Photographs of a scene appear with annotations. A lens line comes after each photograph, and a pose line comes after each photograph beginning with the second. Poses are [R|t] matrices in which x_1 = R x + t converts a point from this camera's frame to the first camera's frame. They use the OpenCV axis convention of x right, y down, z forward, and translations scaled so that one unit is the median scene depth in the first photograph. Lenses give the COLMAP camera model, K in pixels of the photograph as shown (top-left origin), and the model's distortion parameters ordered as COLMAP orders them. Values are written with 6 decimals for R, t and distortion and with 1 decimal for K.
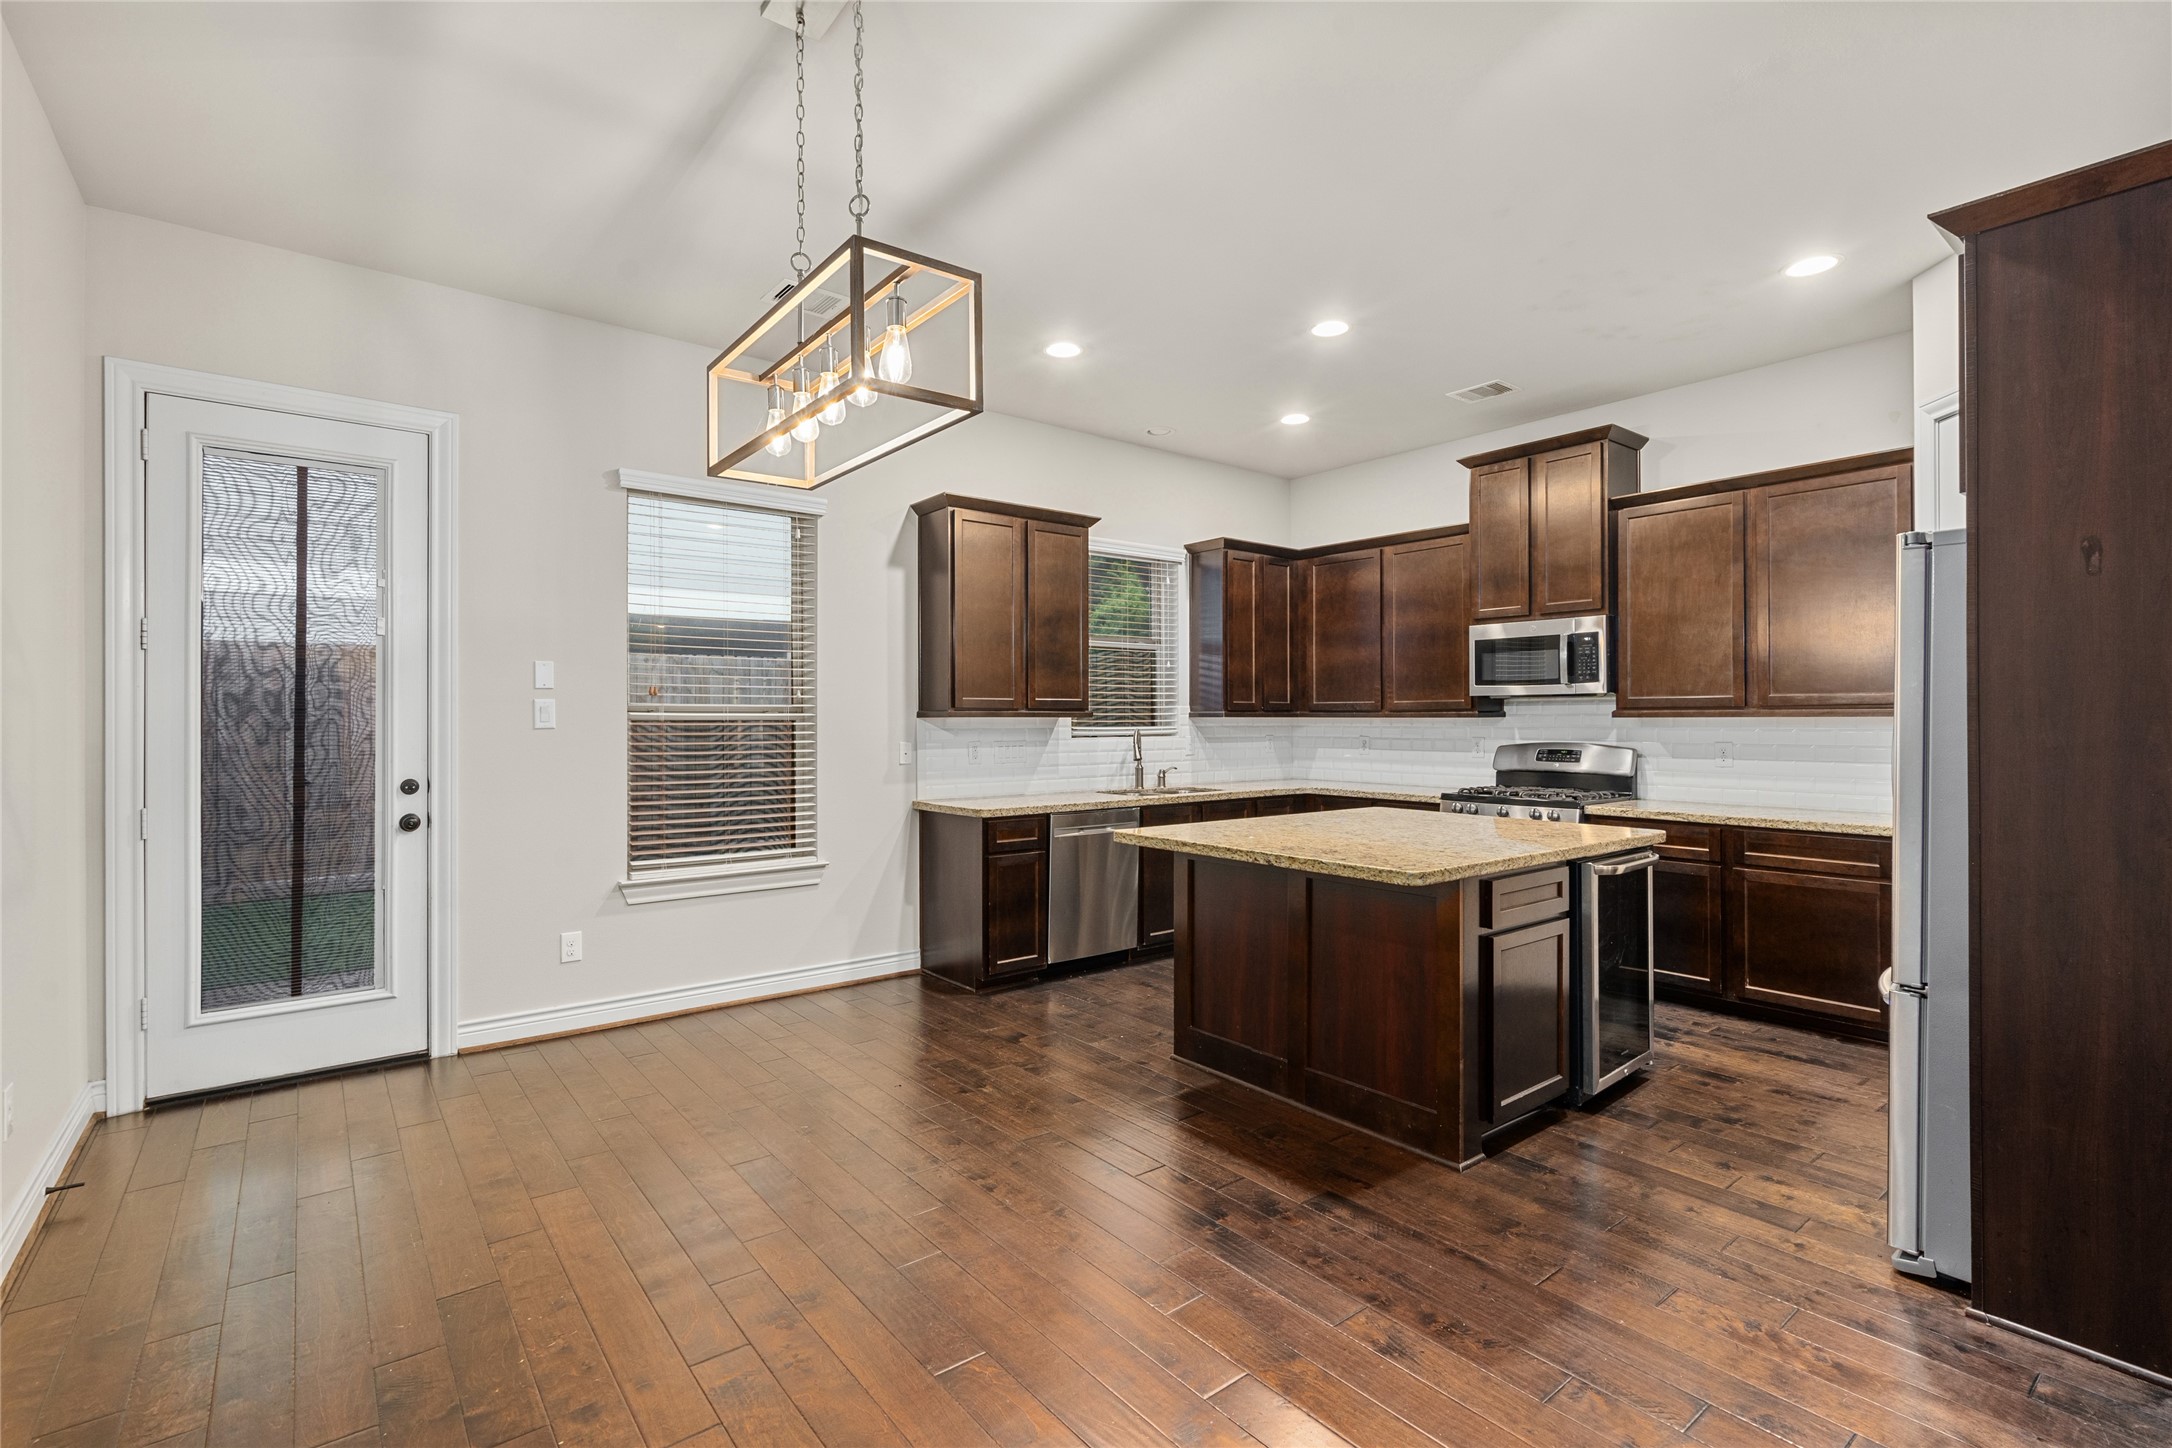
lens RADIAL K [[990.8, 0, 1081.1], [0, 990.8, 712.1], [0, 0, 1]] dist [-0.003855, 0.000007]
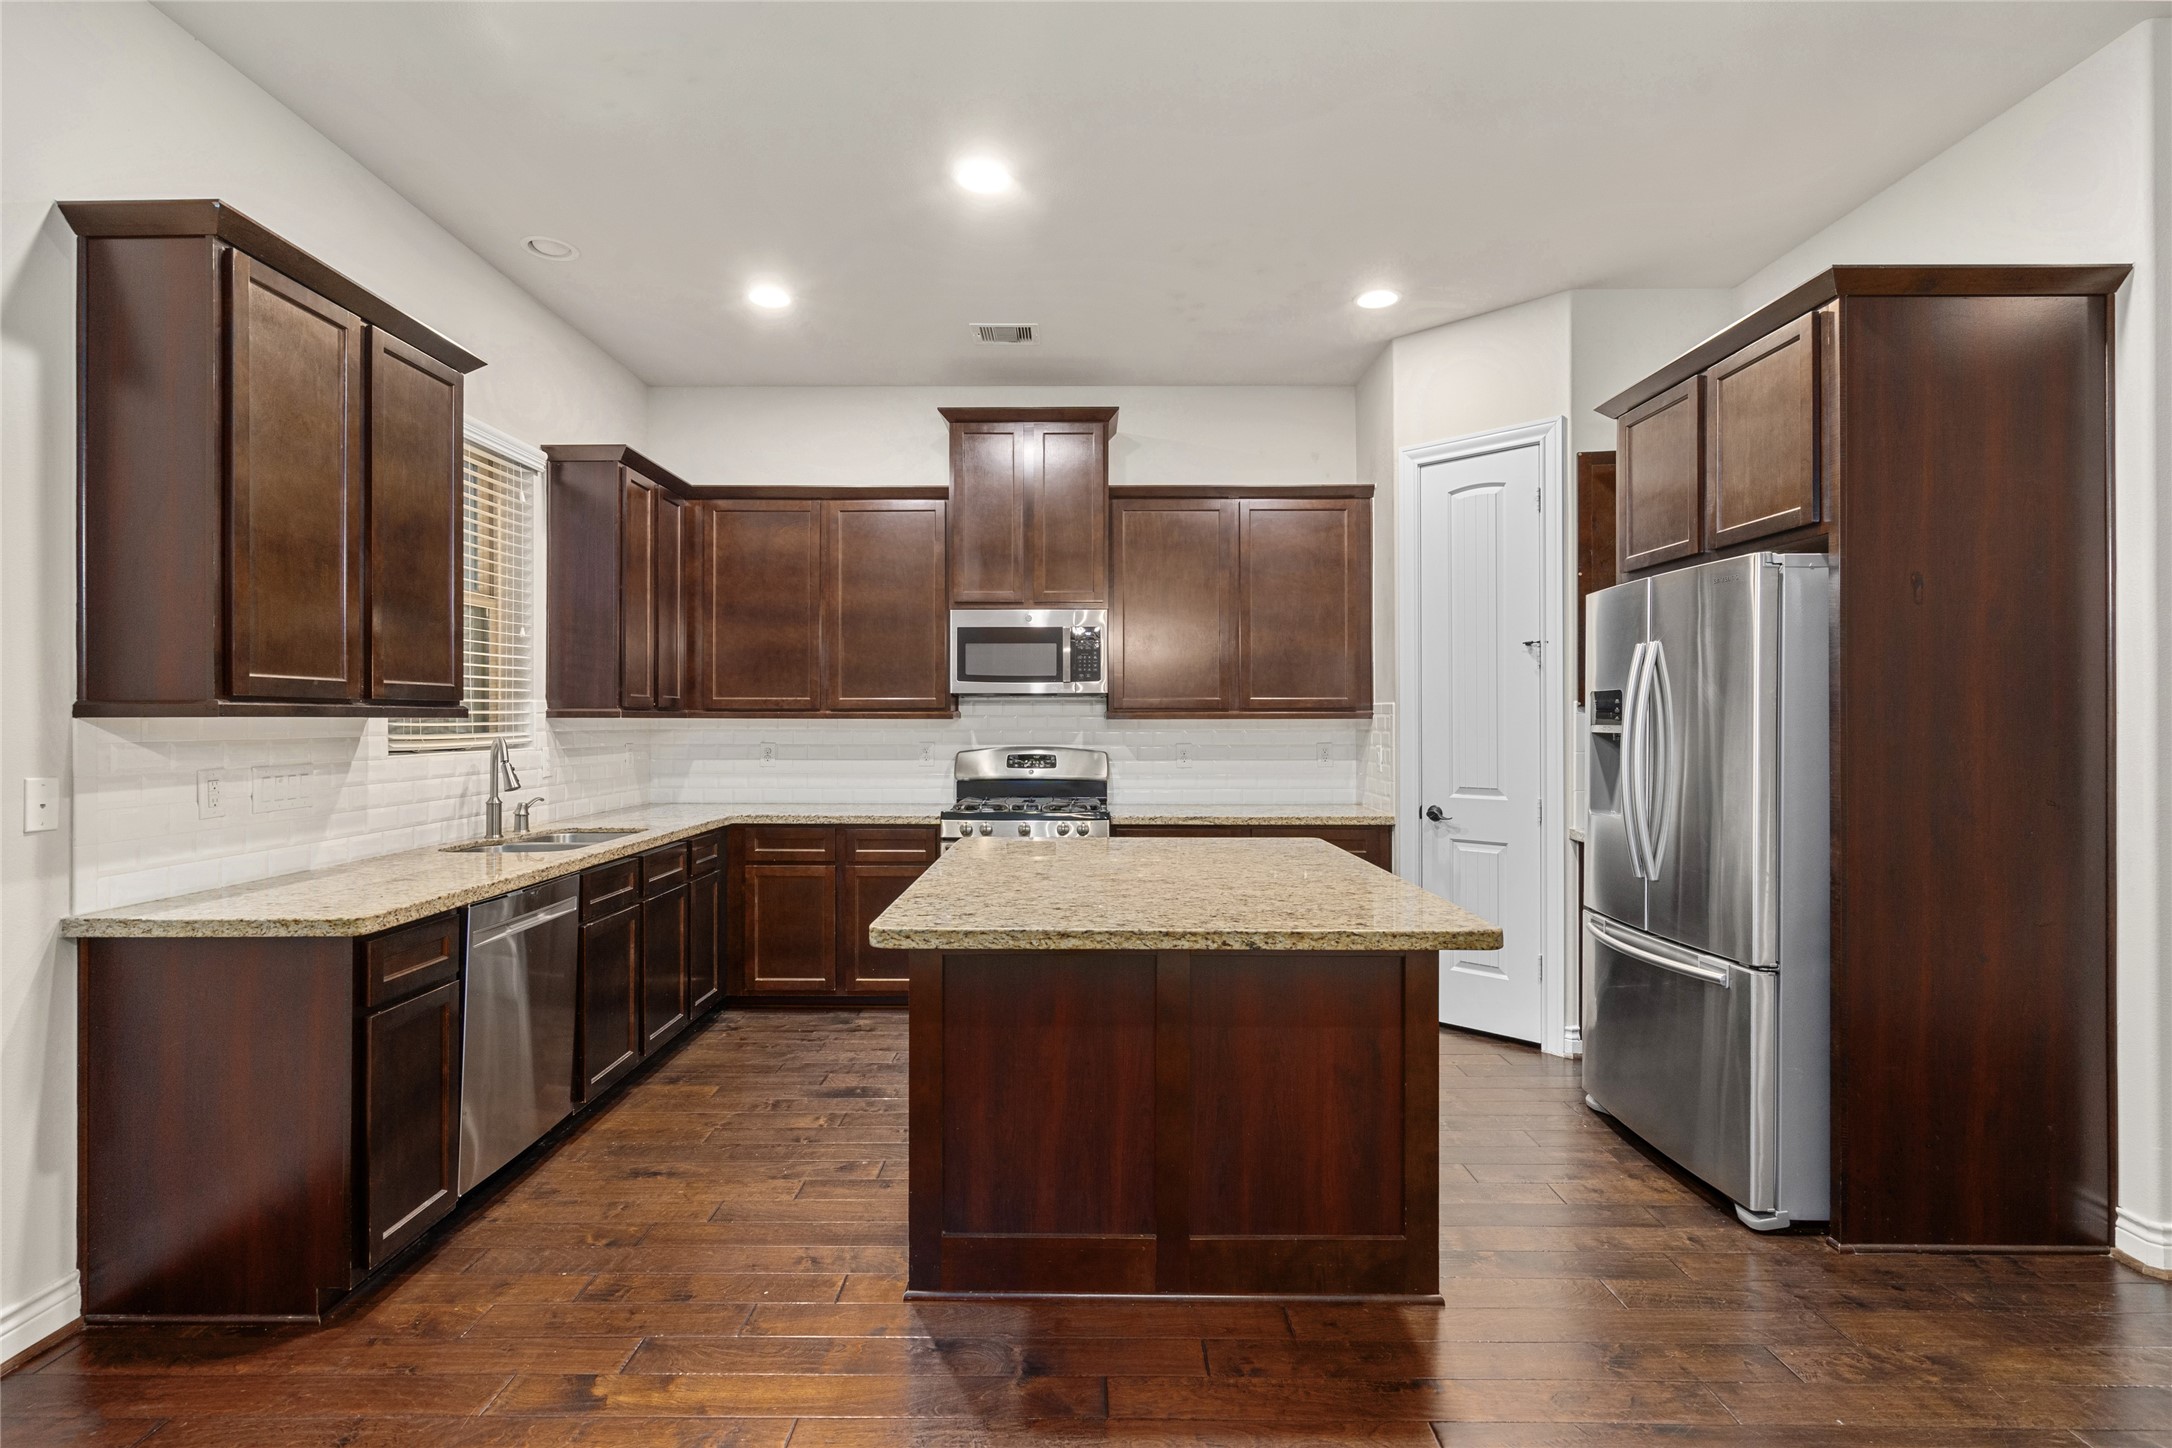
lens RADIAL K [[1034.3, 0, 1072.5], [0, 1034.3, 712.4], [0, 0, 1]] dist [-0.001153, 0.001269]
pose [[0.626018, 0.006395, 0.779783, -0.256698], [-0.006499, 0.999974, -0.002984, 0.002208], [-0.779782, -0.003199, 0.626043, 0.423136]]
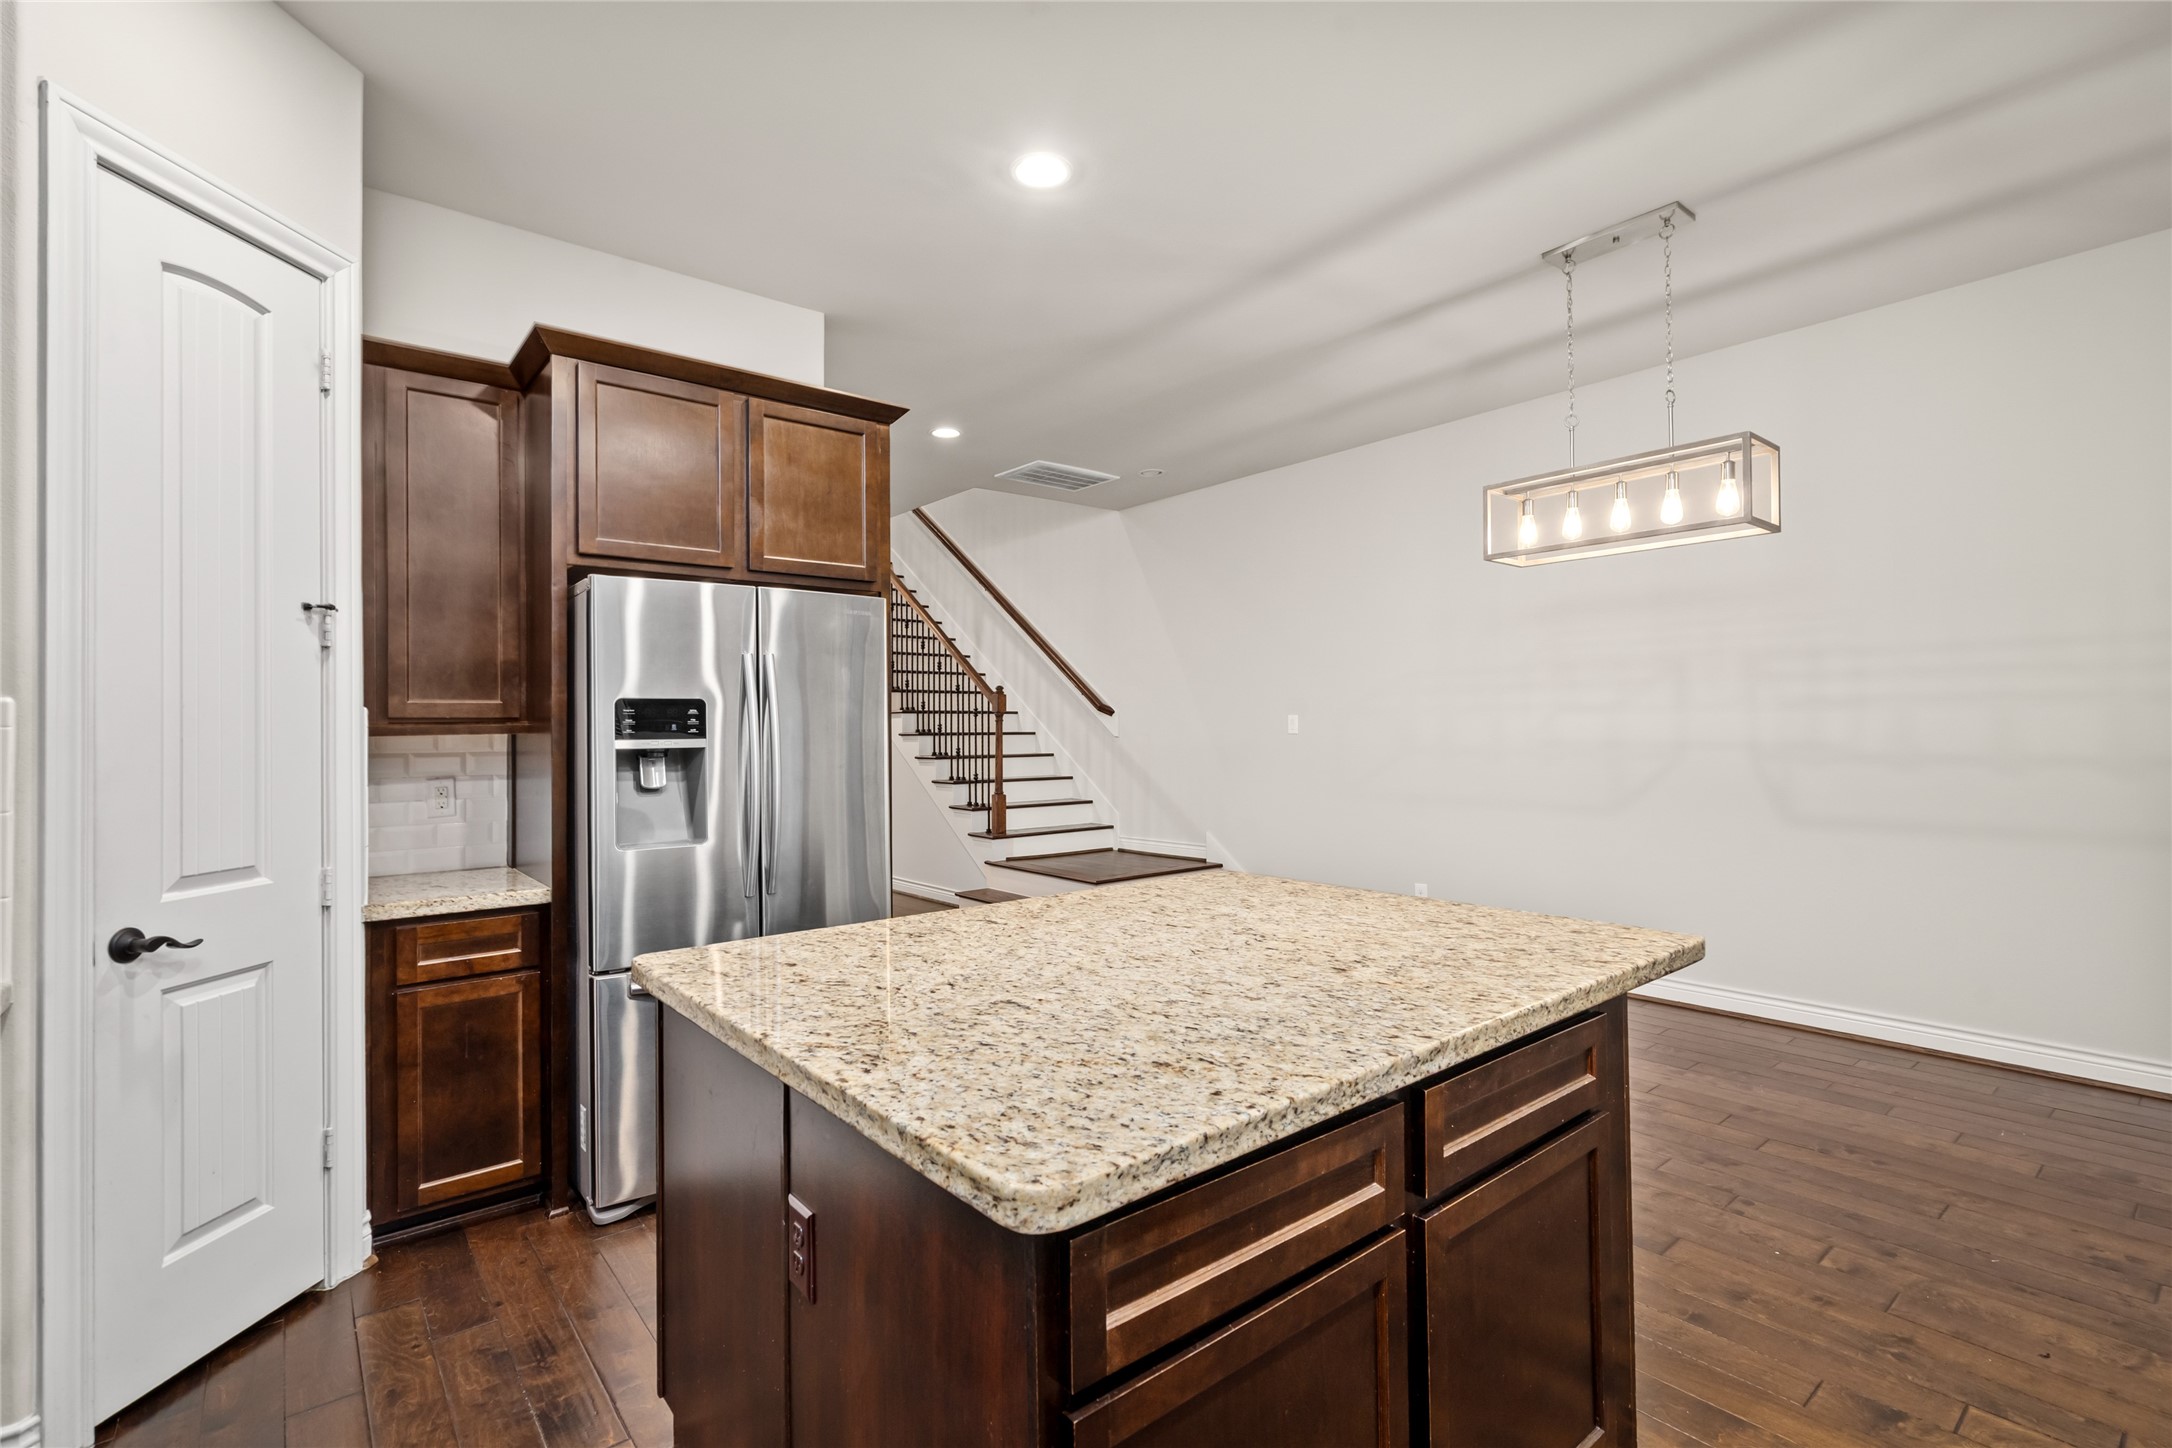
lens RADIAL K [[982.2, 0, 1076.2], [0, 982.2, 727.5], [0, 0, 1]] dist [-0.002706, 0.000119]
pose [[-0.999877, 0.010915, -0.011294, 0.279196], [0.011003, 0.999910, -0.007720, 0.006385], [0.011208, -0.007844, -0.999906, 1.144228]]
